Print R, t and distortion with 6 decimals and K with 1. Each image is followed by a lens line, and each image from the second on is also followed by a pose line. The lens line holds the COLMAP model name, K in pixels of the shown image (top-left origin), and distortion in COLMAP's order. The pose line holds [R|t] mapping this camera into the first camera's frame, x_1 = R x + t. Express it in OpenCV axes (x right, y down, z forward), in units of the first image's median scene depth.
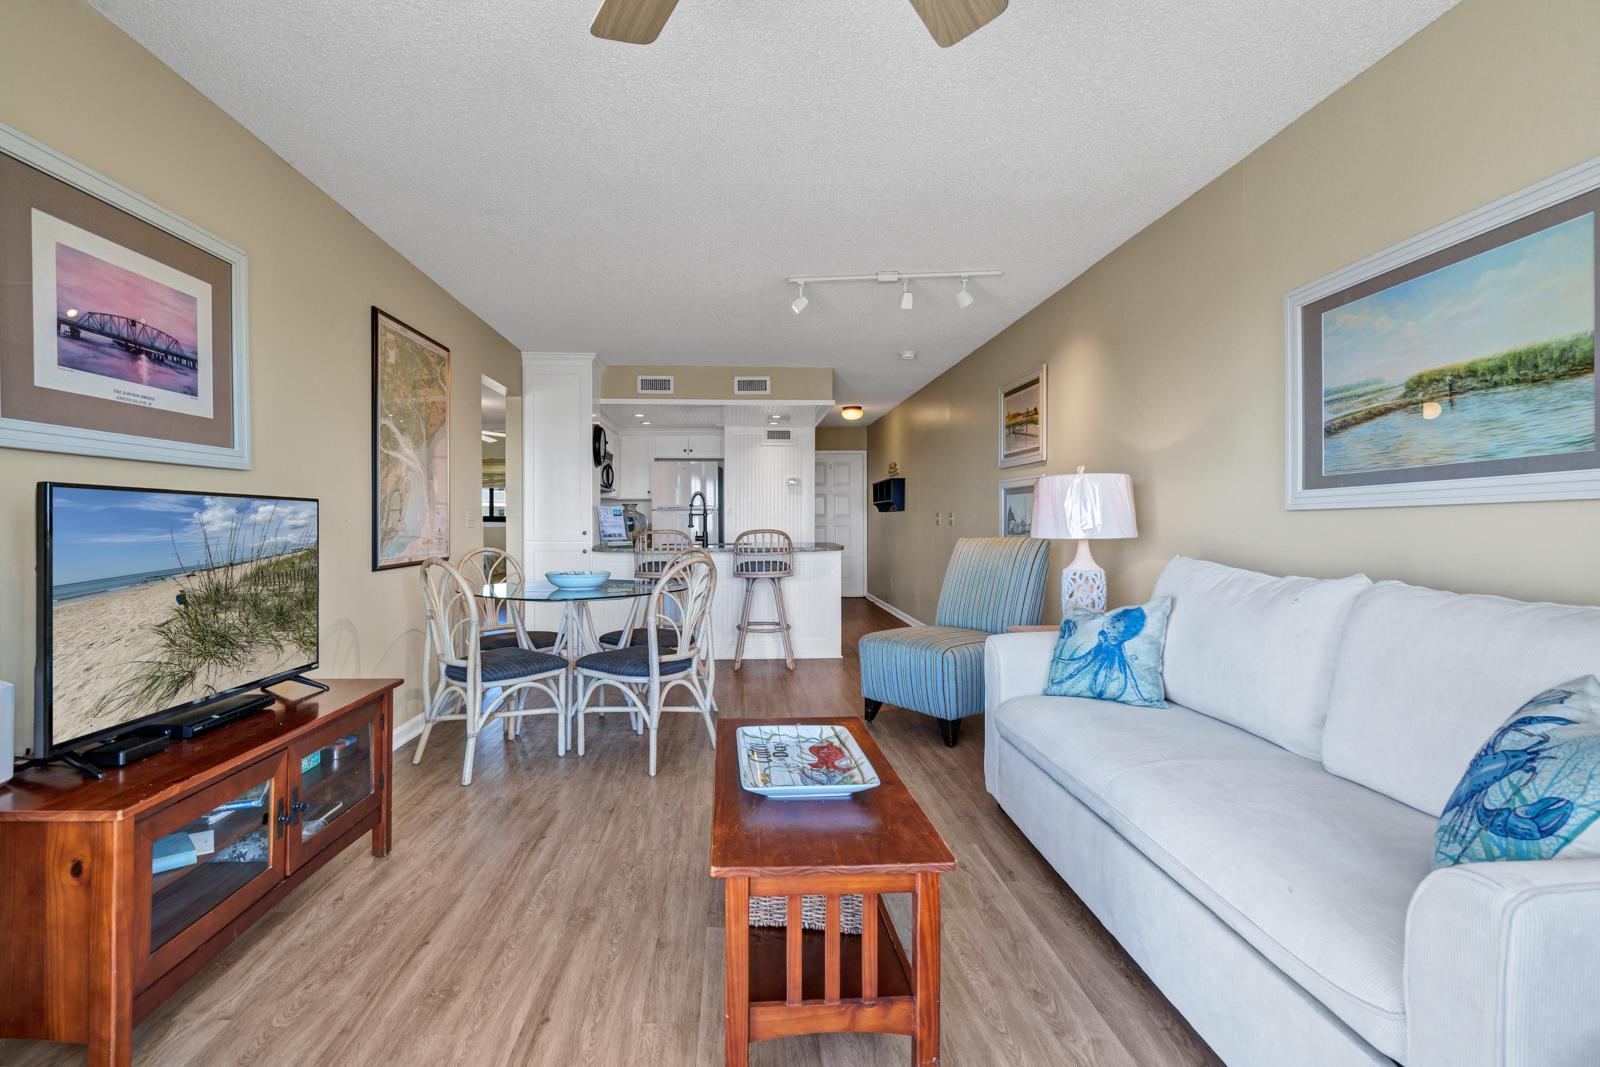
lens RADIAL K [[743.4, 0, 756.5], [0, 743.4, 528.4], [0, 0, 1]] dist [0.002035, 0.000802]
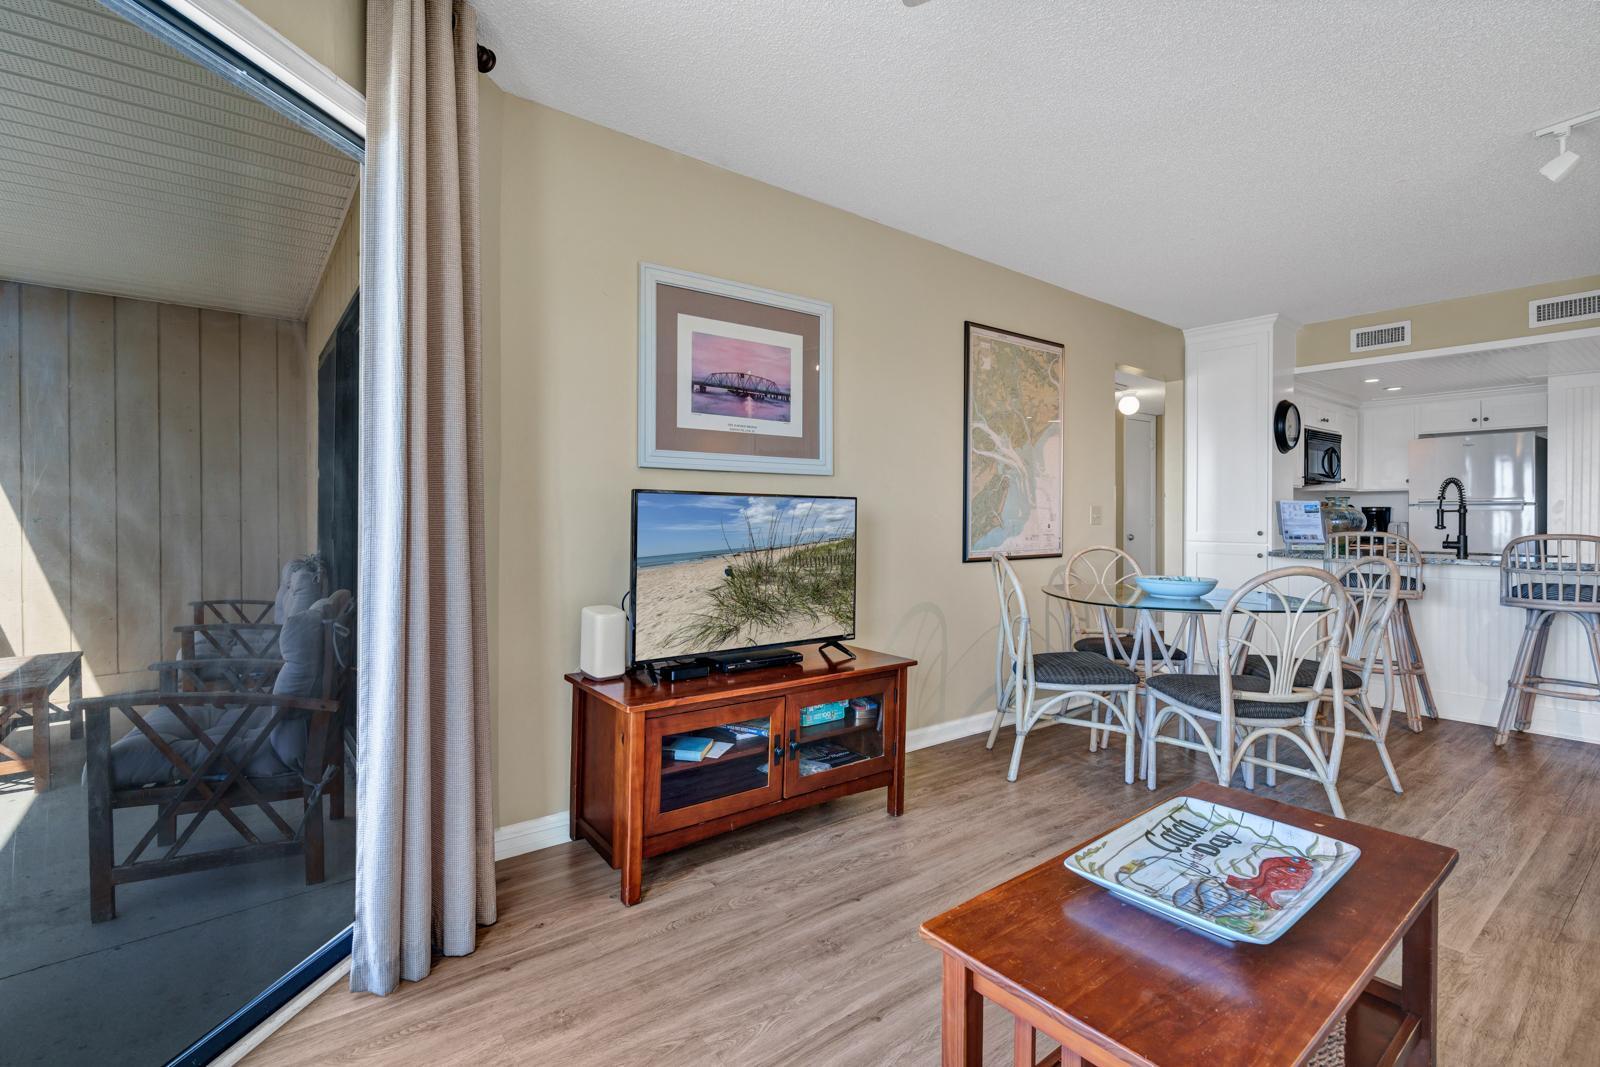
lens RADIAL K [[732.8, 0, 777.9], [0, 732.8, 519.5], [0, 0, 1]] dist [-0.001084, 0.000177]
pose [[0.580340, 0.007504, -0.814340, 0.305400], [-0.014439, 0.999895, -0.001076, -0.001129], [0.814246, 0.012382, 0.580388, 0.224935]]
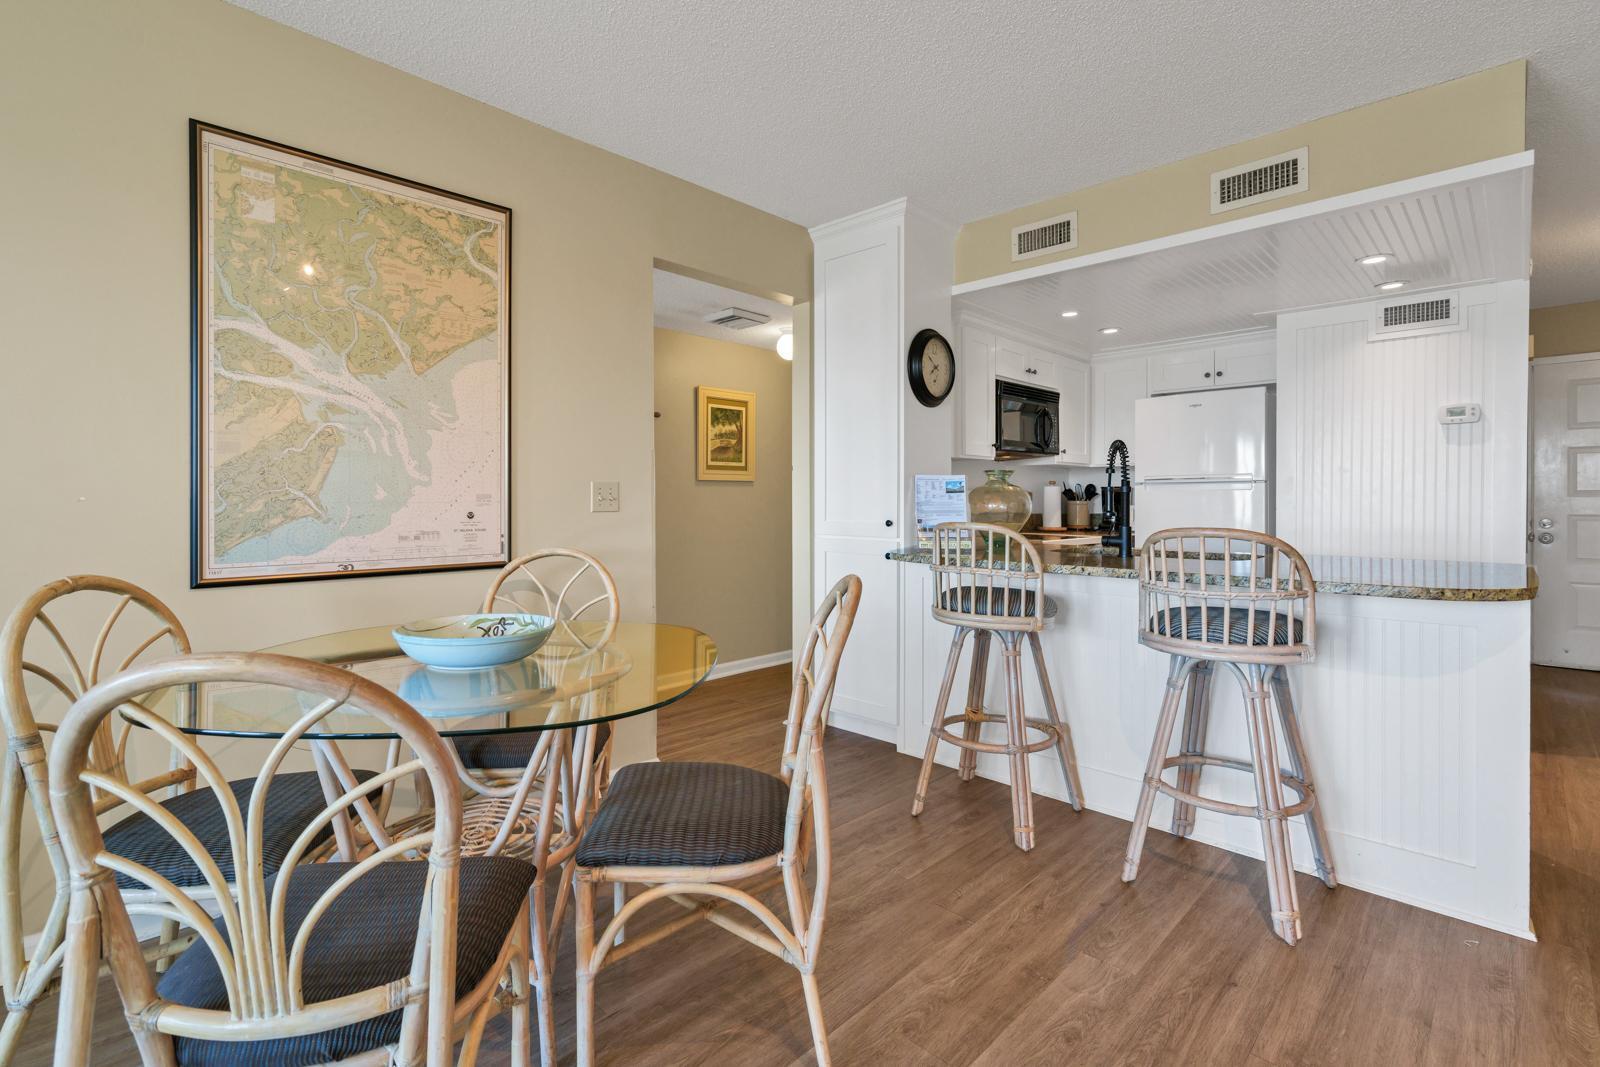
lens RADIAL K [[750.9, 0, 788.4], [0, 750.9, 504.1], [0, 0, 1]] dist [0.000010, 0.000093]
pose [[0.695511, 0.006884, -0.718482, 0.312838], [-0.011553, 0.999932, -0.001603, -0.016316], [0.718422, 0.009416, 0.695544, 1.385414]]
